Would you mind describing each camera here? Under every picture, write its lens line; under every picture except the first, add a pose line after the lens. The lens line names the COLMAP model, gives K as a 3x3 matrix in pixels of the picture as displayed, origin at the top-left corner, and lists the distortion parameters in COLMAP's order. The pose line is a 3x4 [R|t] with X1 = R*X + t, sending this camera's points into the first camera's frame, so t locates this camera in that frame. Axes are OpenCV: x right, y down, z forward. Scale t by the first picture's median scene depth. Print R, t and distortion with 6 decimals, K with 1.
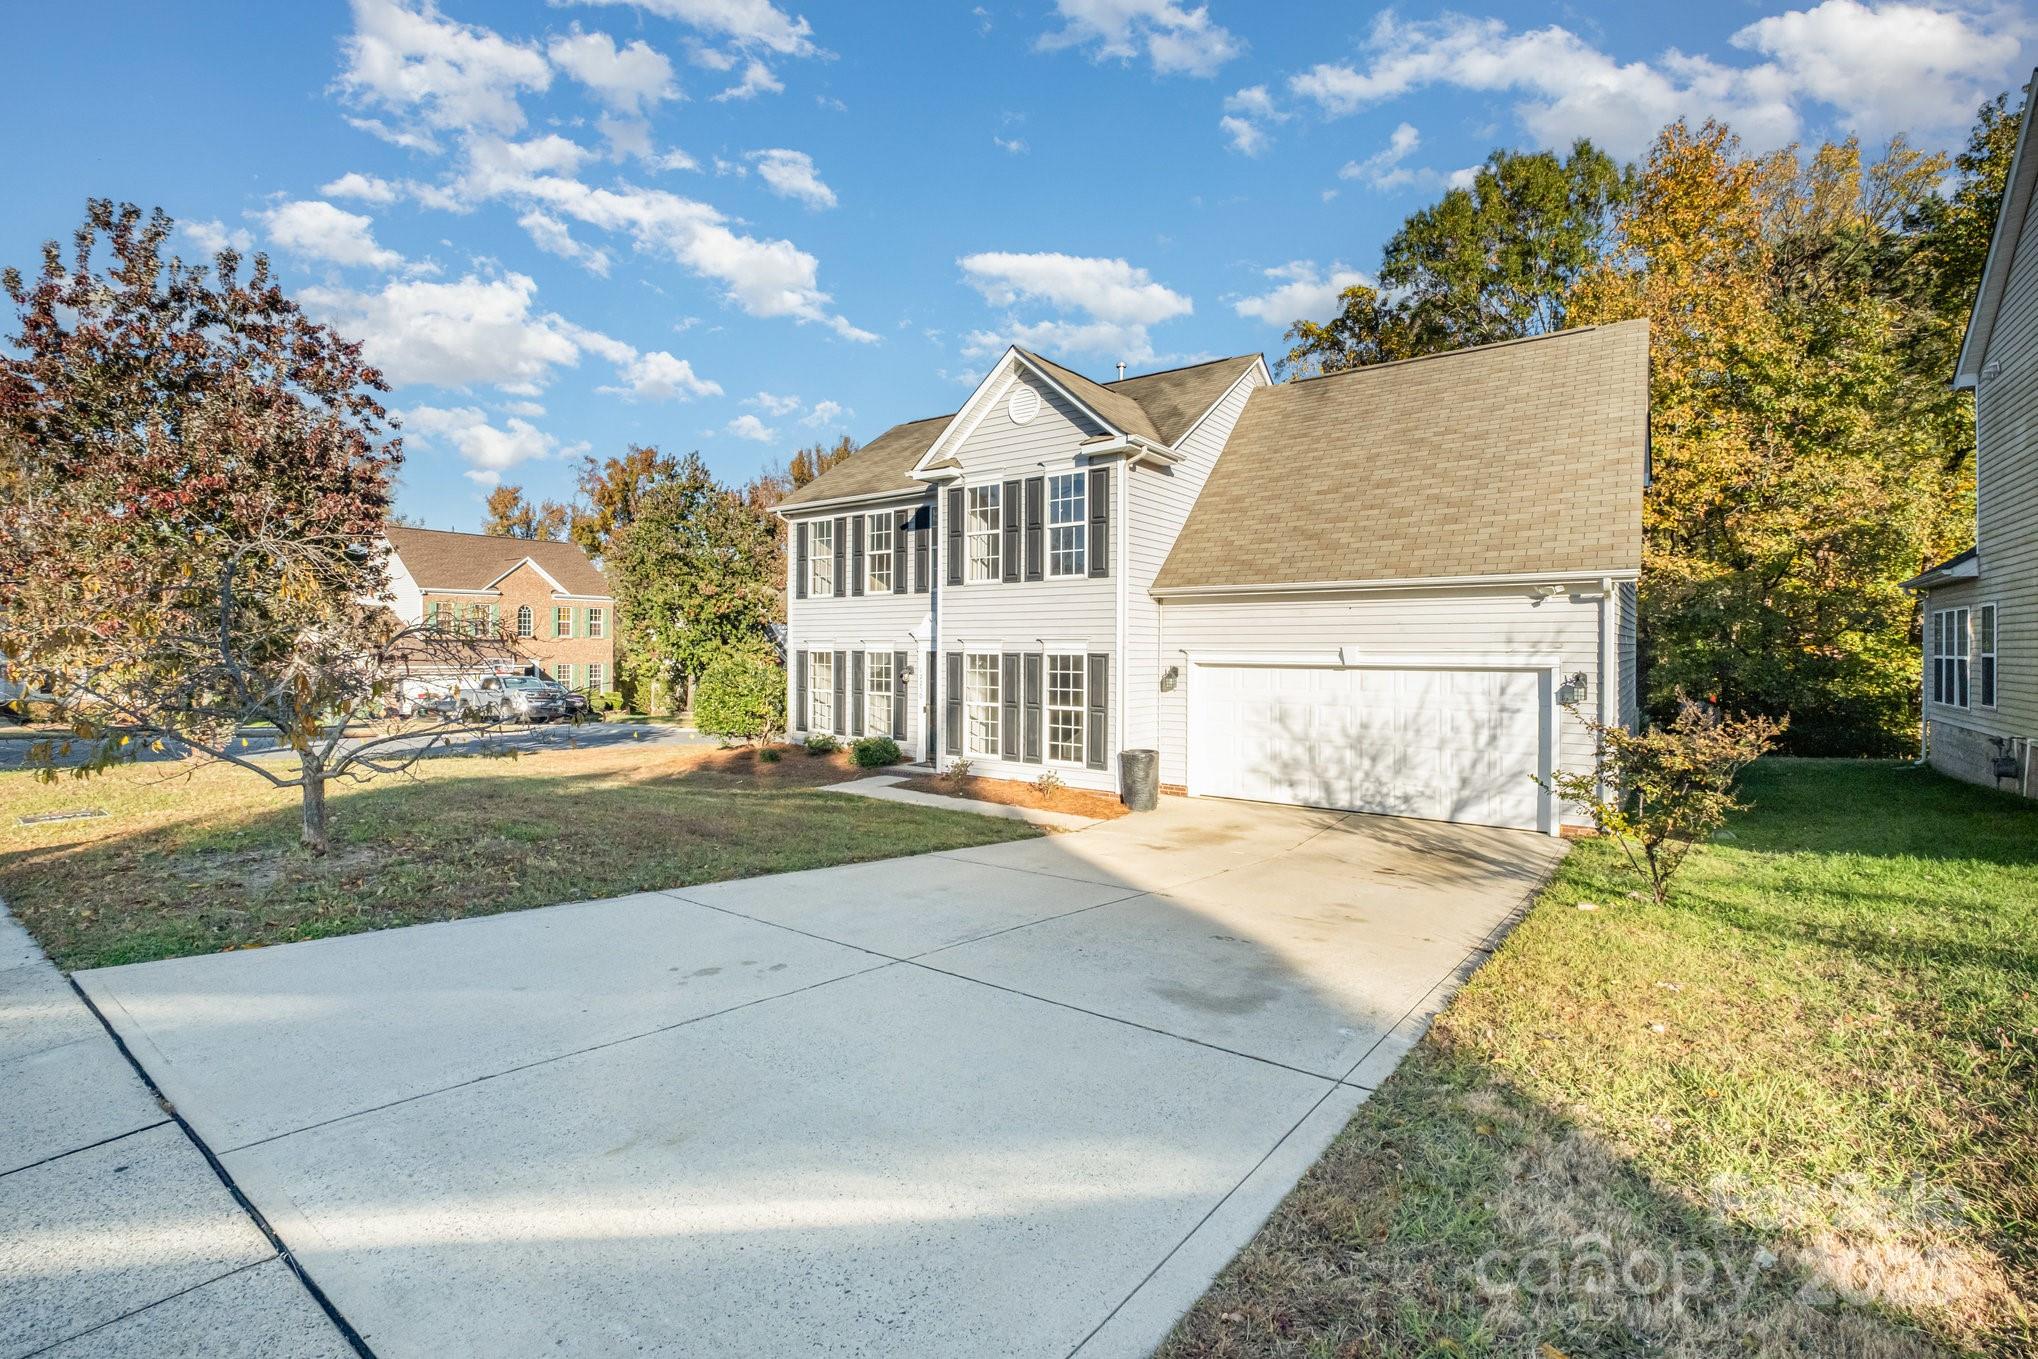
lens RADIAL K [[887.2, 0, 1003.4], [0, 887.2, 648.7], [0, 0, 1]] dist [-0.009141, 0.002653]
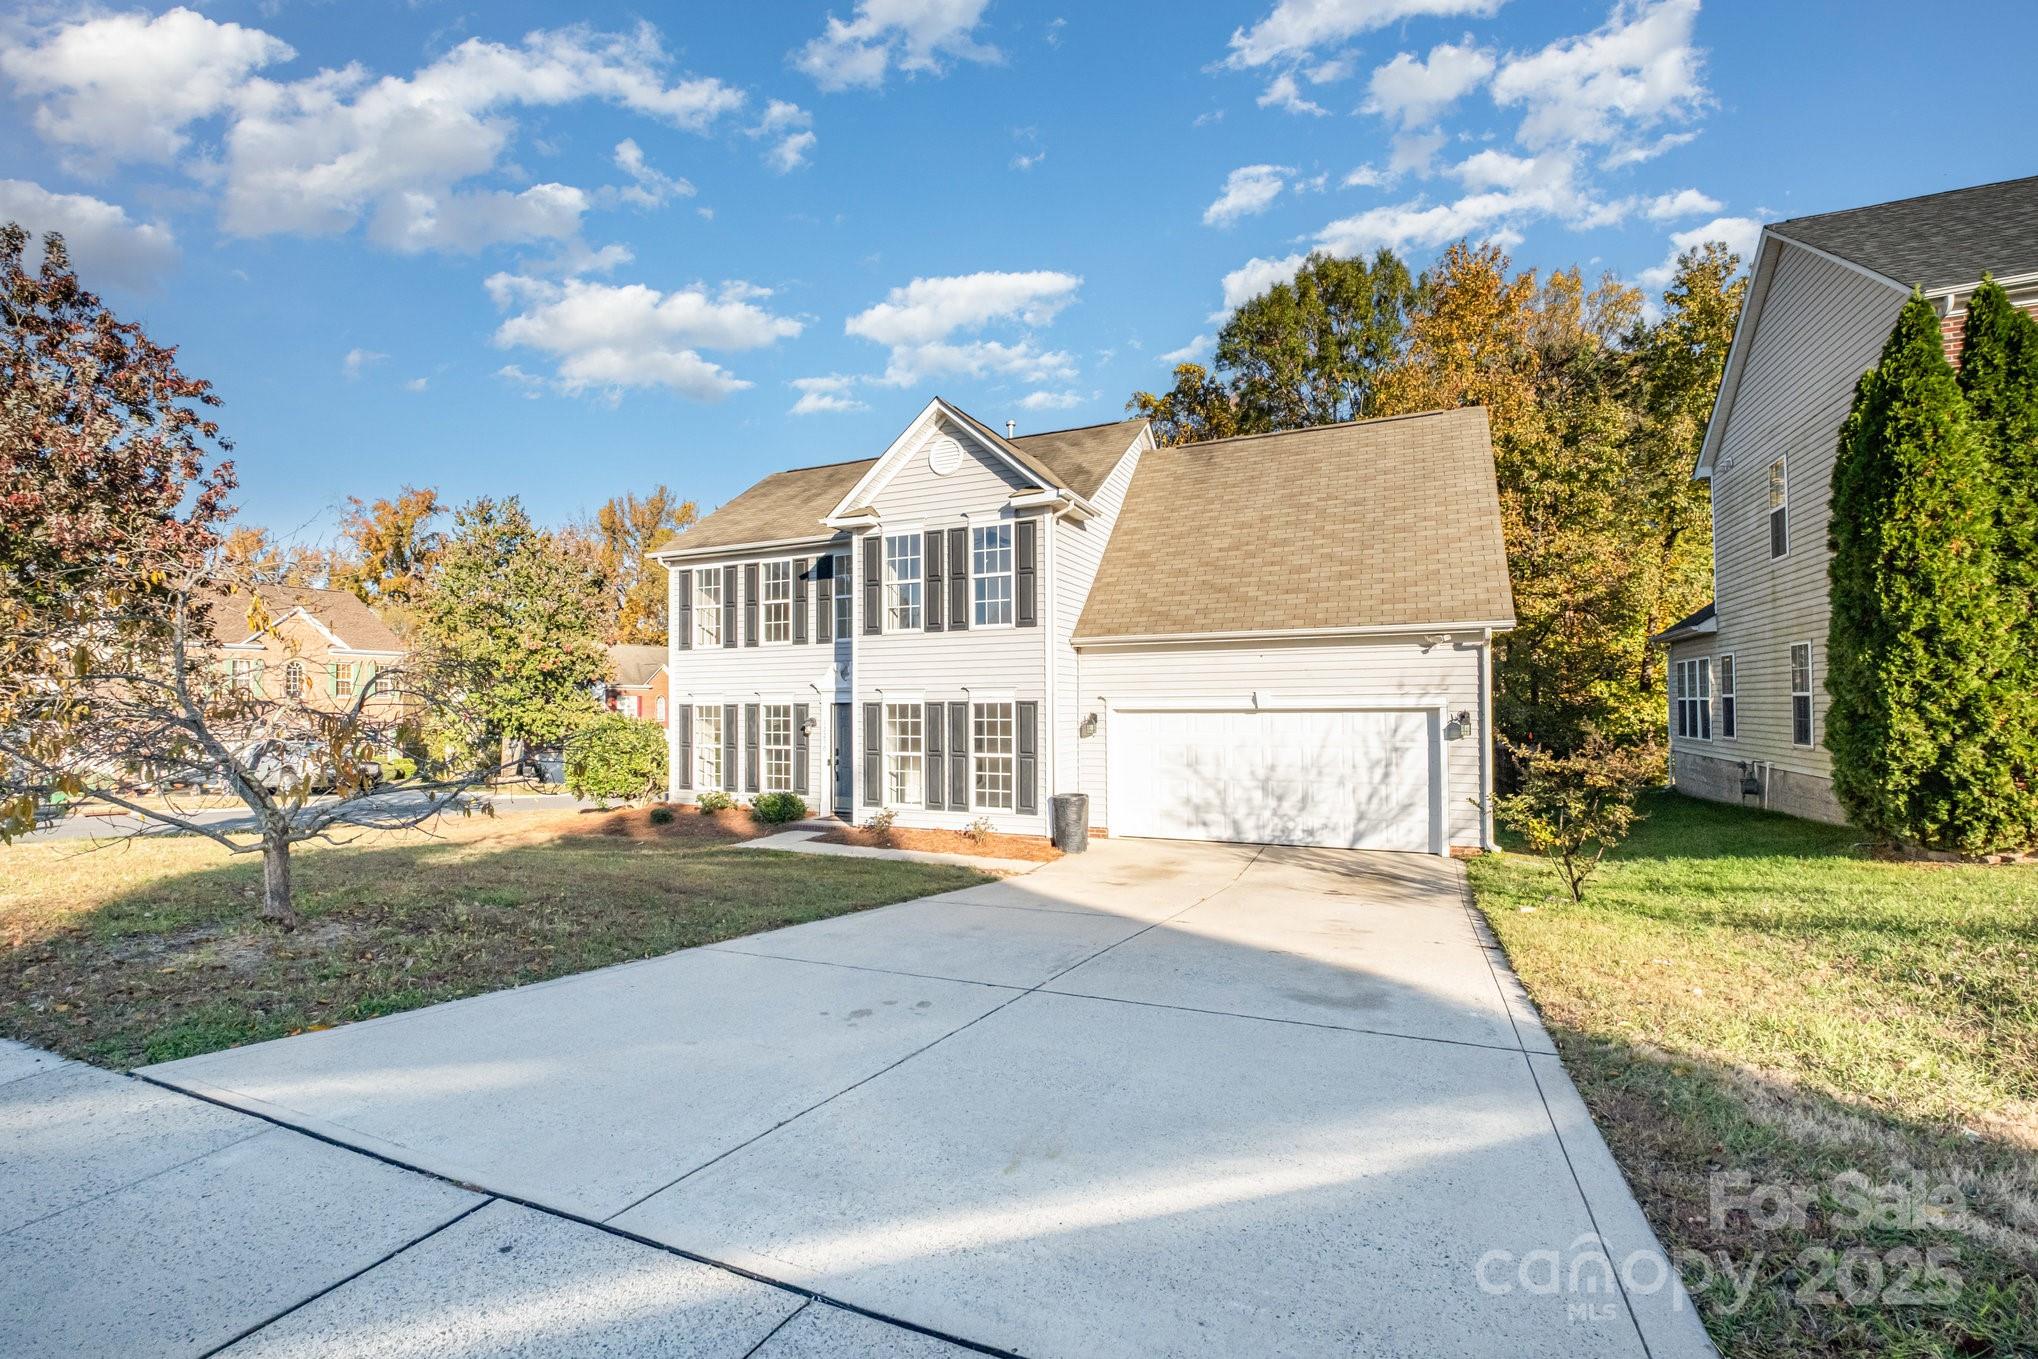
lens RADIAL K [[887.2, 0, 1003.0], [0, 887.2, 684.3], [0, 0, 1]] dist [-0.009141, 0.002653]
pose [[0.978943, -0.005966, 0.204046, -0.120488], [0.011205, 0.999636, -0.024532, 0.010303], [-0.203825, 0.026301, 0.978654, 0.005048]]
